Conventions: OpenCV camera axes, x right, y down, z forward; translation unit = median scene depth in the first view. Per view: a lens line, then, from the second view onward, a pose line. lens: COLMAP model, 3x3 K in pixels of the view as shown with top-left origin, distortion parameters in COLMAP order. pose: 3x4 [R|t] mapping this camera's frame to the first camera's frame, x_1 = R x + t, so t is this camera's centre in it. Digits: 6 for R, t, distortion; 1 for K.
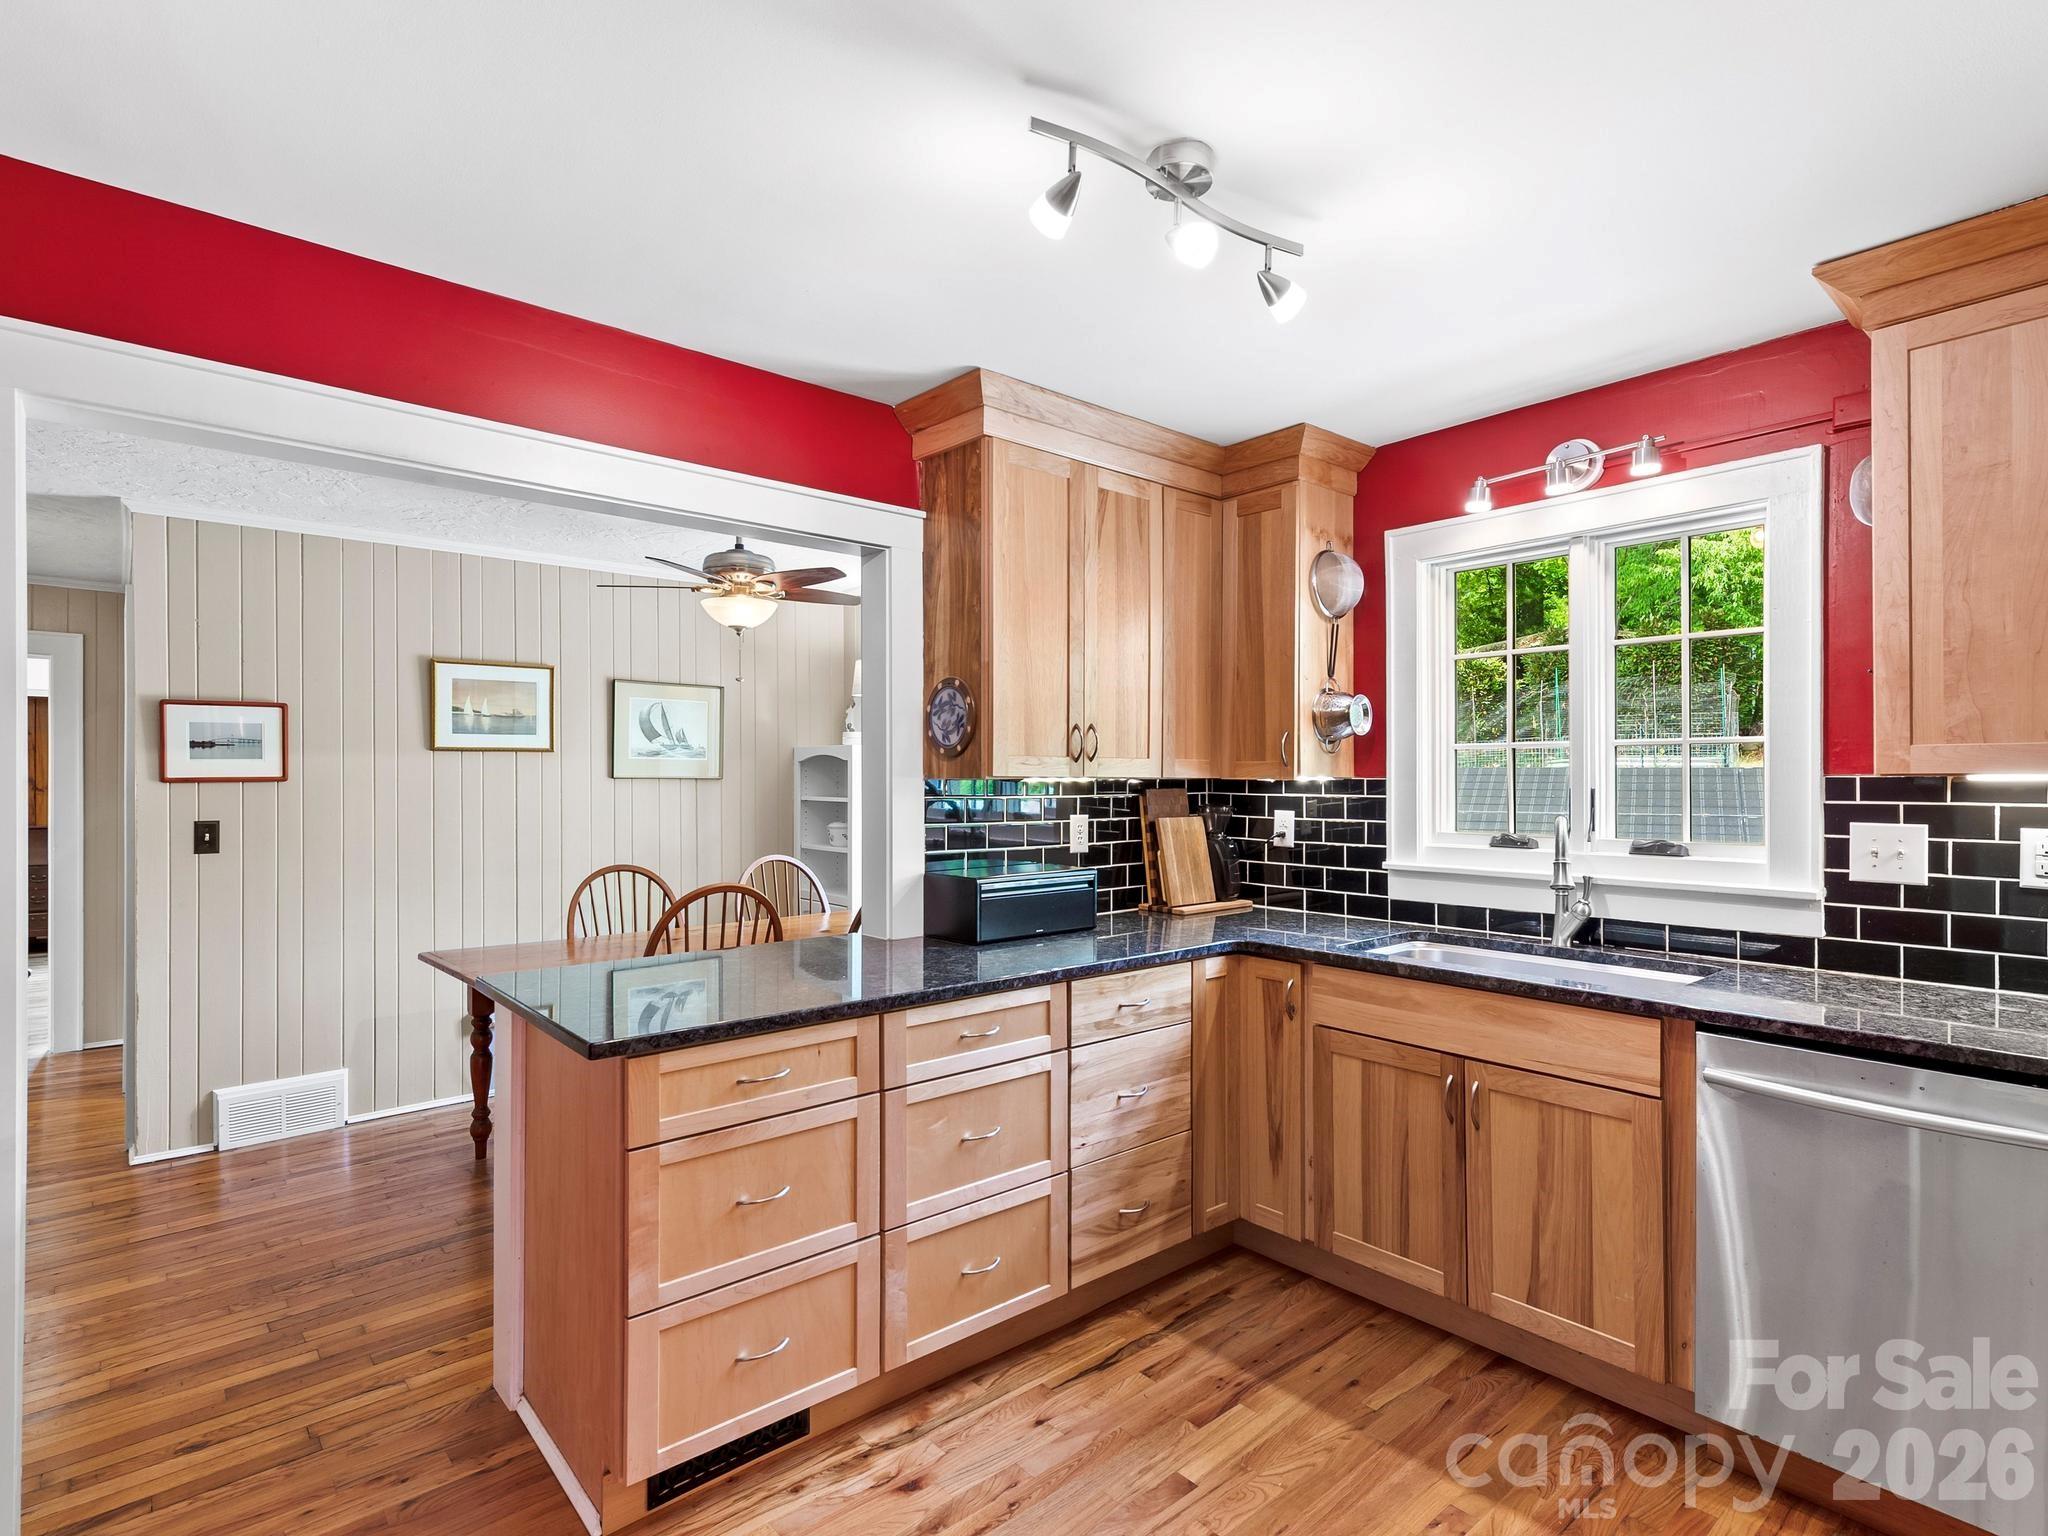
lens RADIAL K [[1029.6, 0, 1027.3], [0, 1029.6, 777.4], [0, 0, 1]] dist [0.007565, -0.000684]
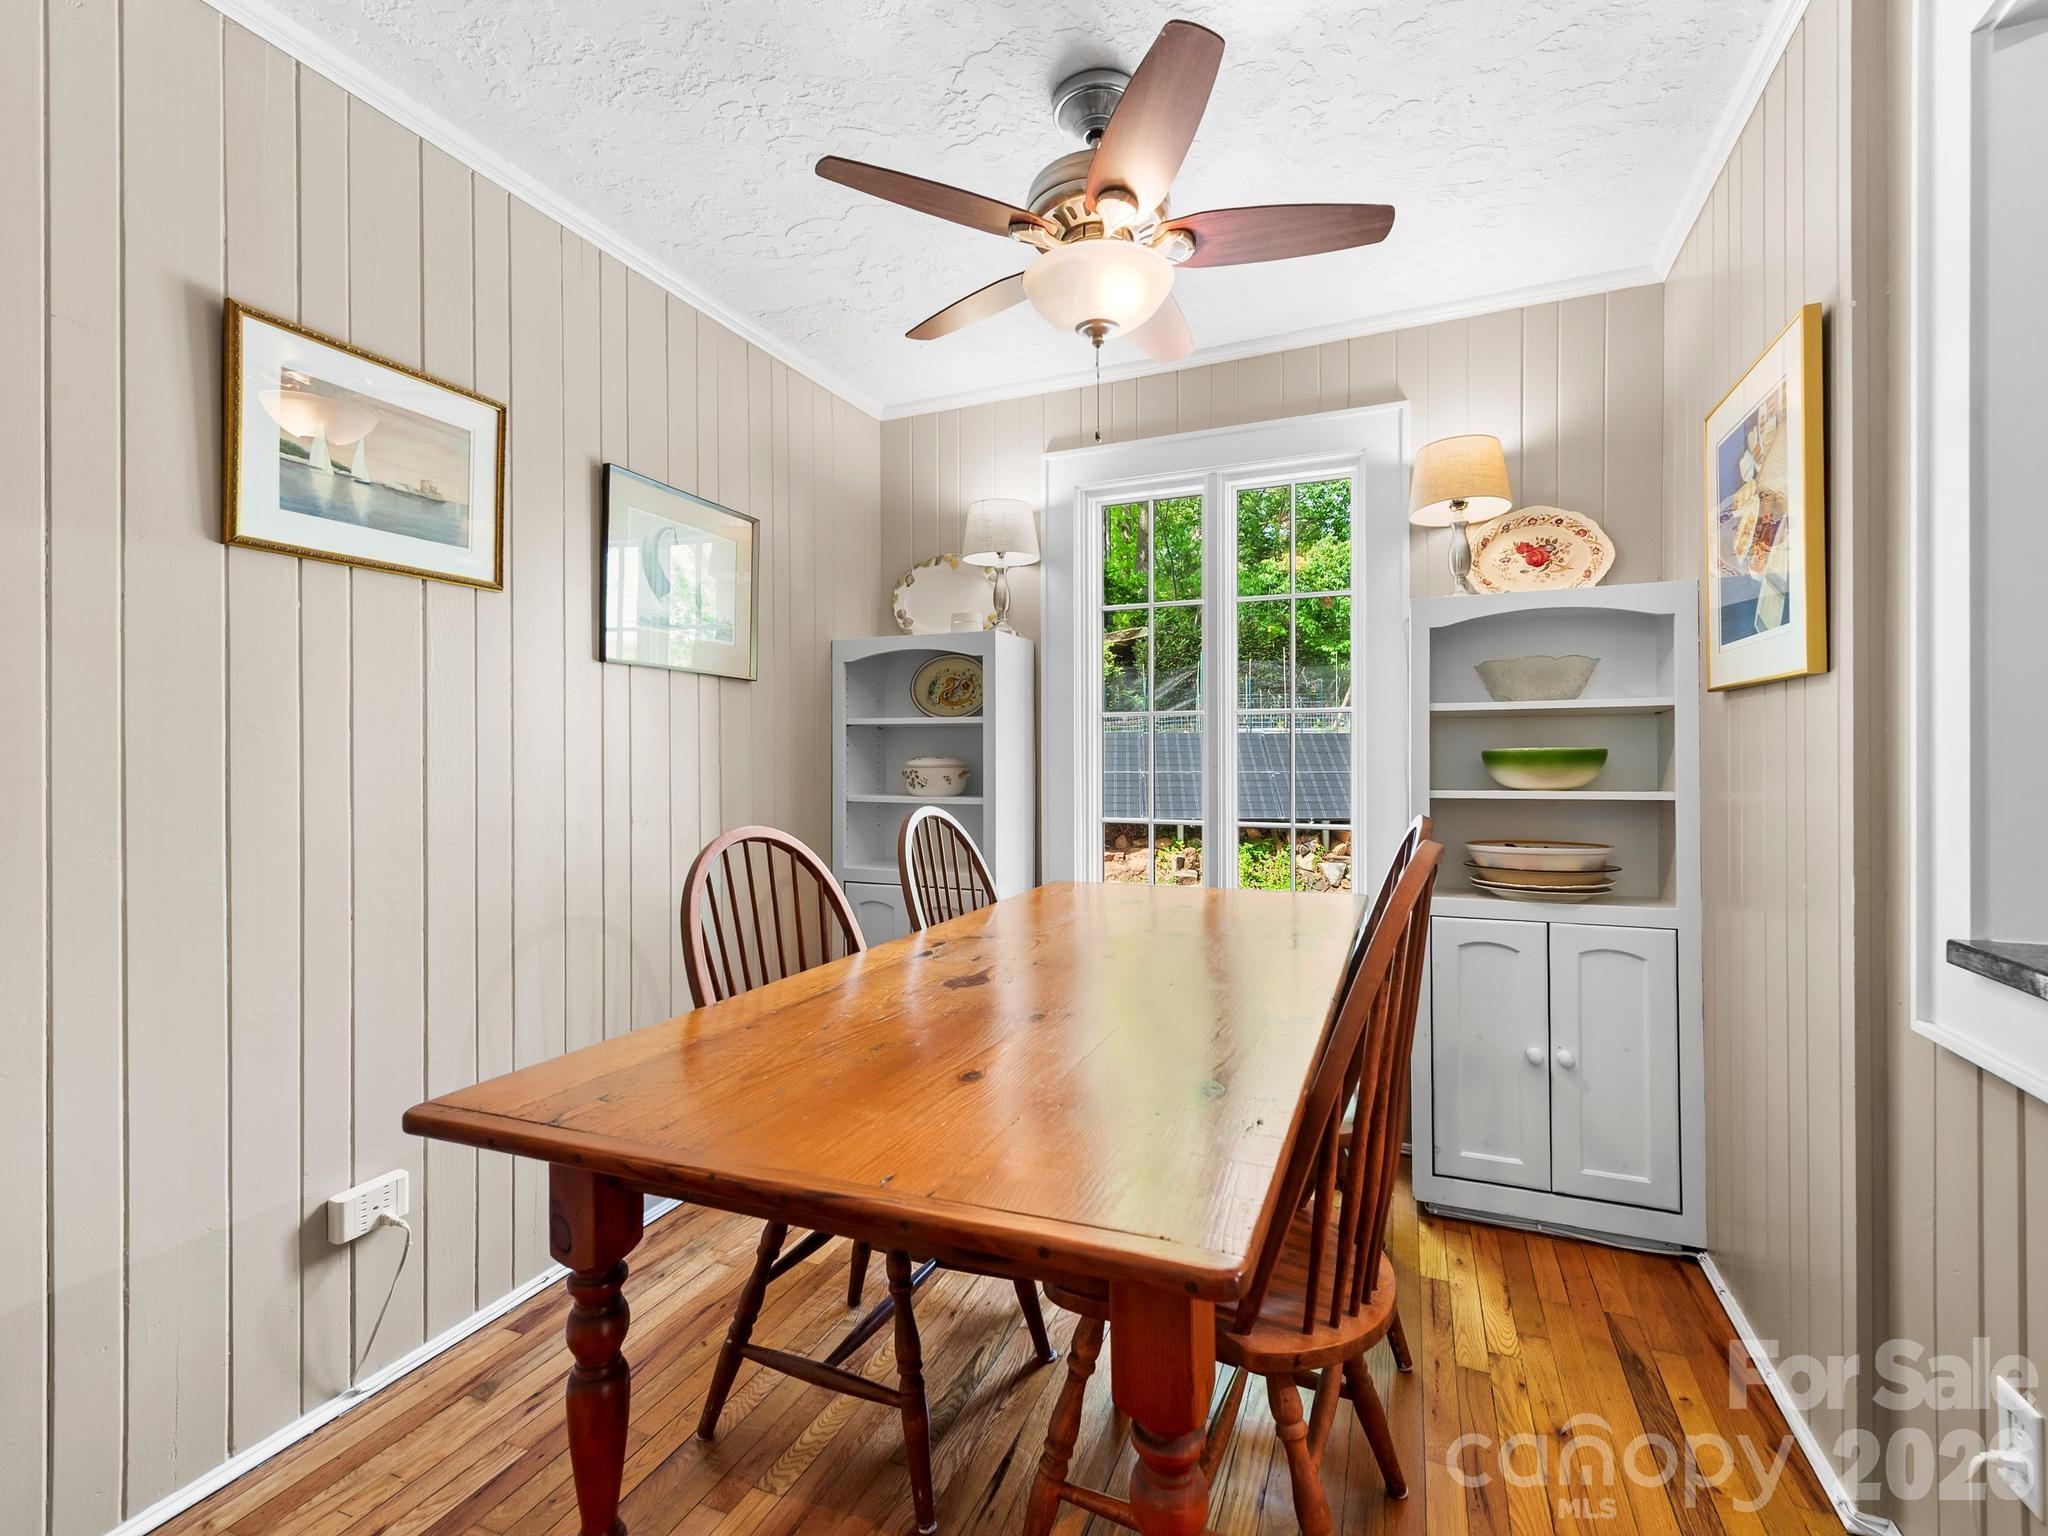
lens RADIAL K [[917.0, 0, 1020.0], [0, 917.0, 758.6], [0, 0, 1]] dist [0.019719, -0.008685]
pose [[0.901361, -0.001702, 0.433065, -0.714990], [0.001902, 0.999998, -0.000029, 0.083096], [-0.433065, 0.000850, 0.901362, 0.878469]]
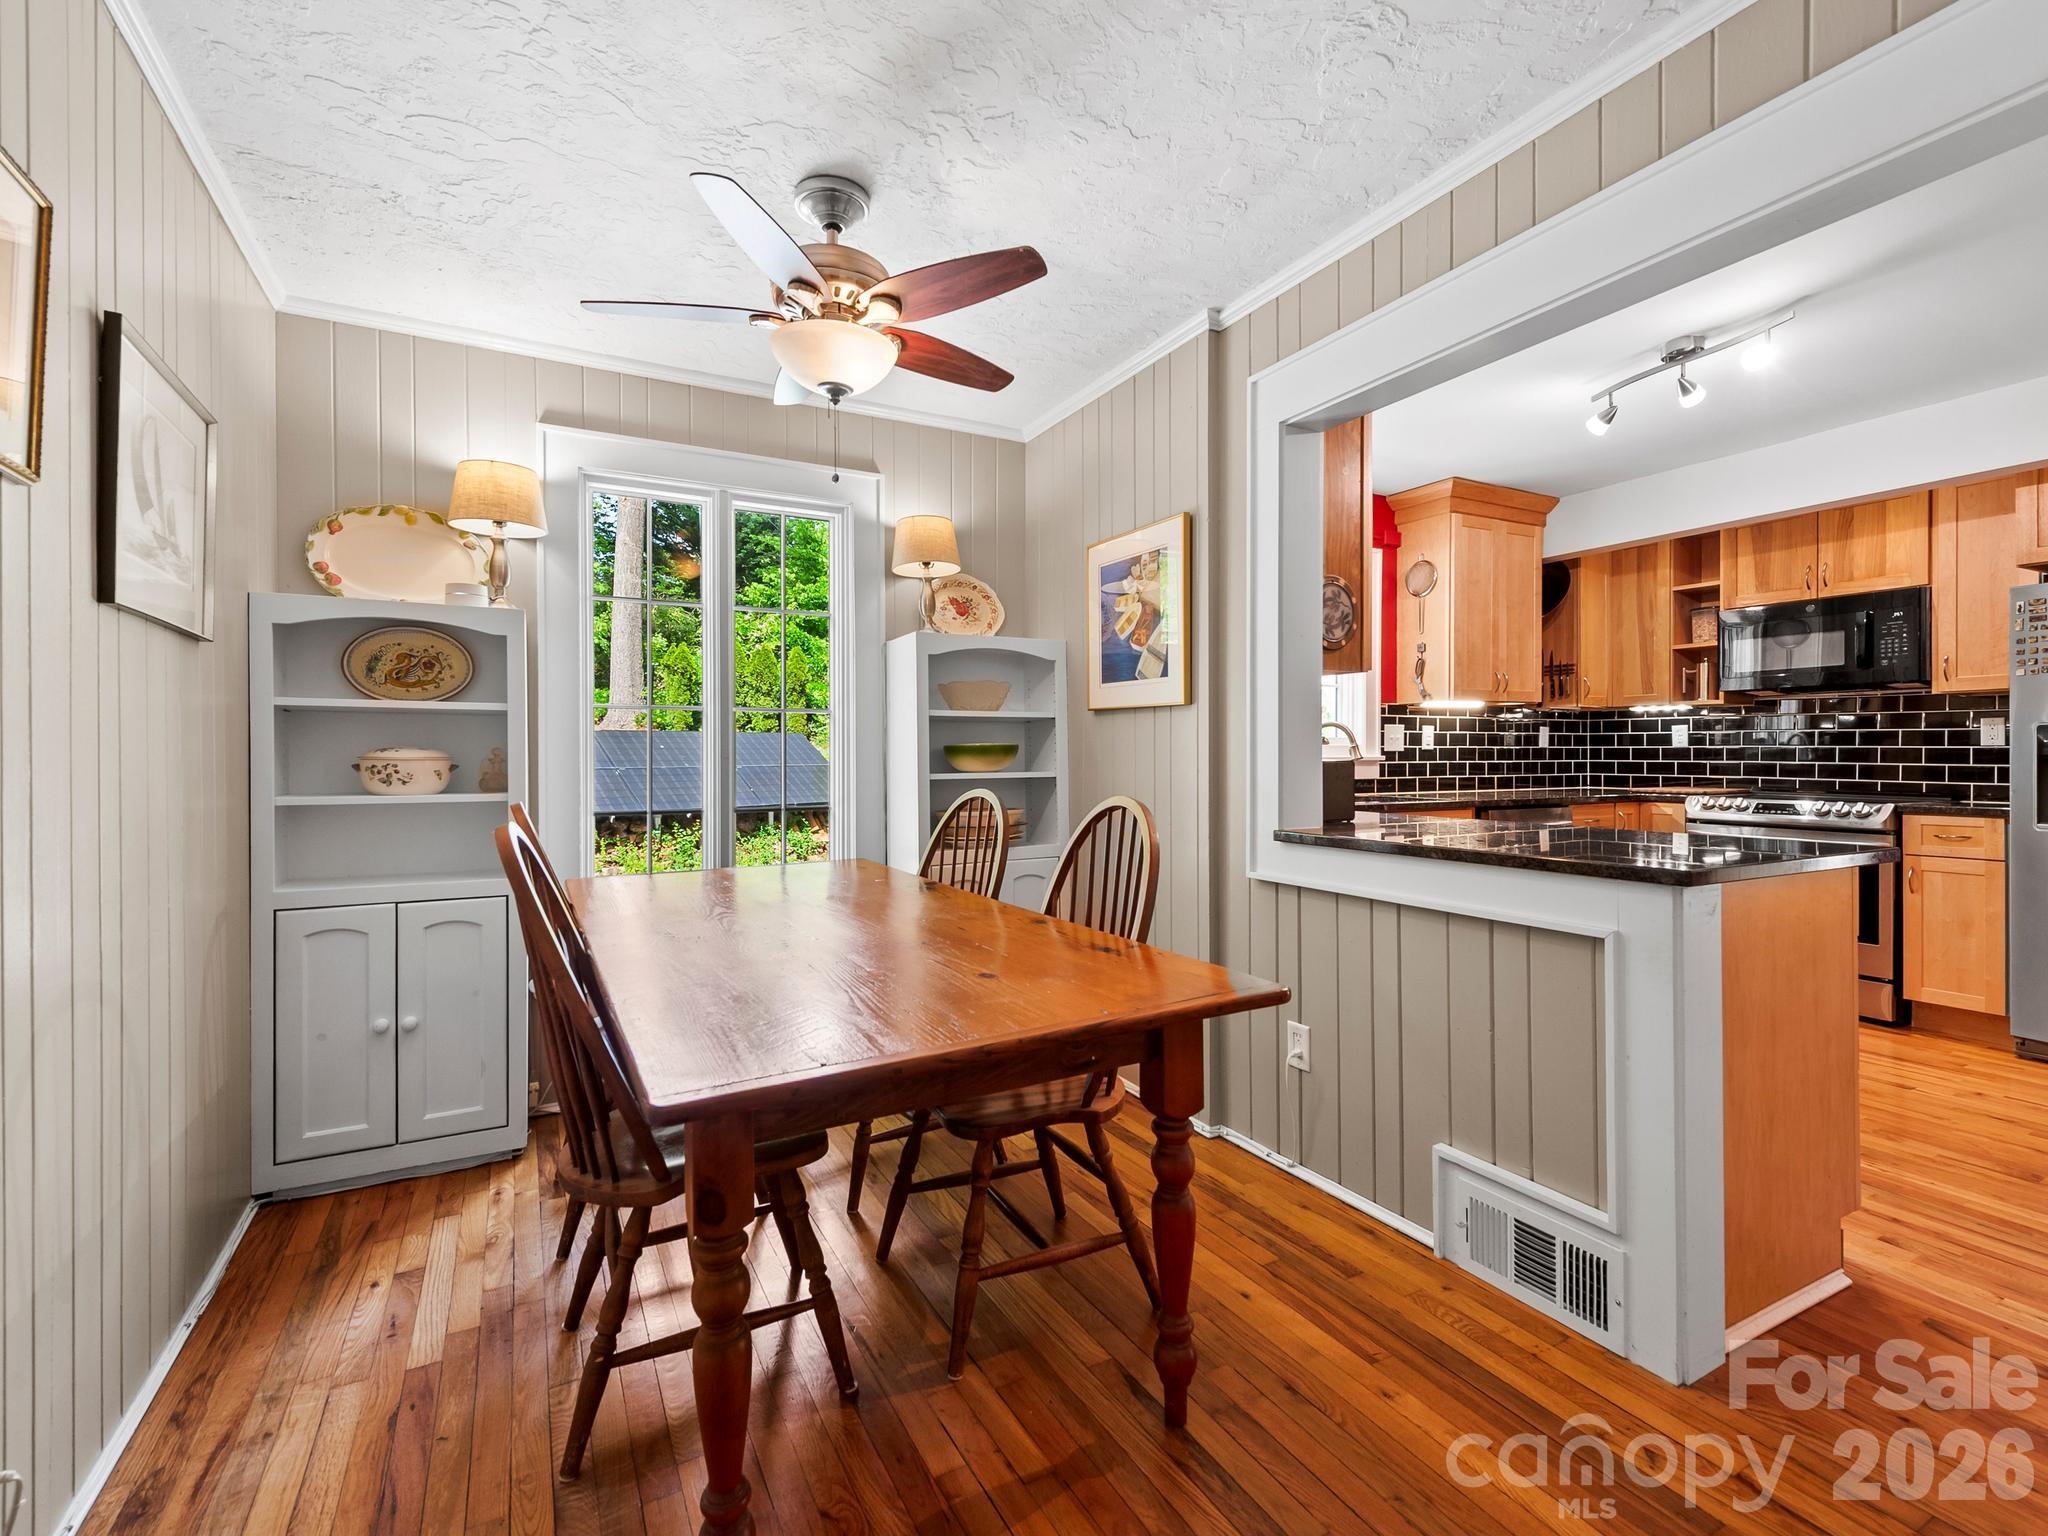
lens RADIAL K [[912.5, 0, 1022.2], [0, 912.5, 759.8], [0, 0, 1]] dist [0.016115, -0.006387]
pose [[0.232937, -0.005988, 0.972473, -1.080607], [0.002542, 0.999981, 0.005549, 0.089028], [-0.972489, 0.001179, 0.232948, 1.095003]]
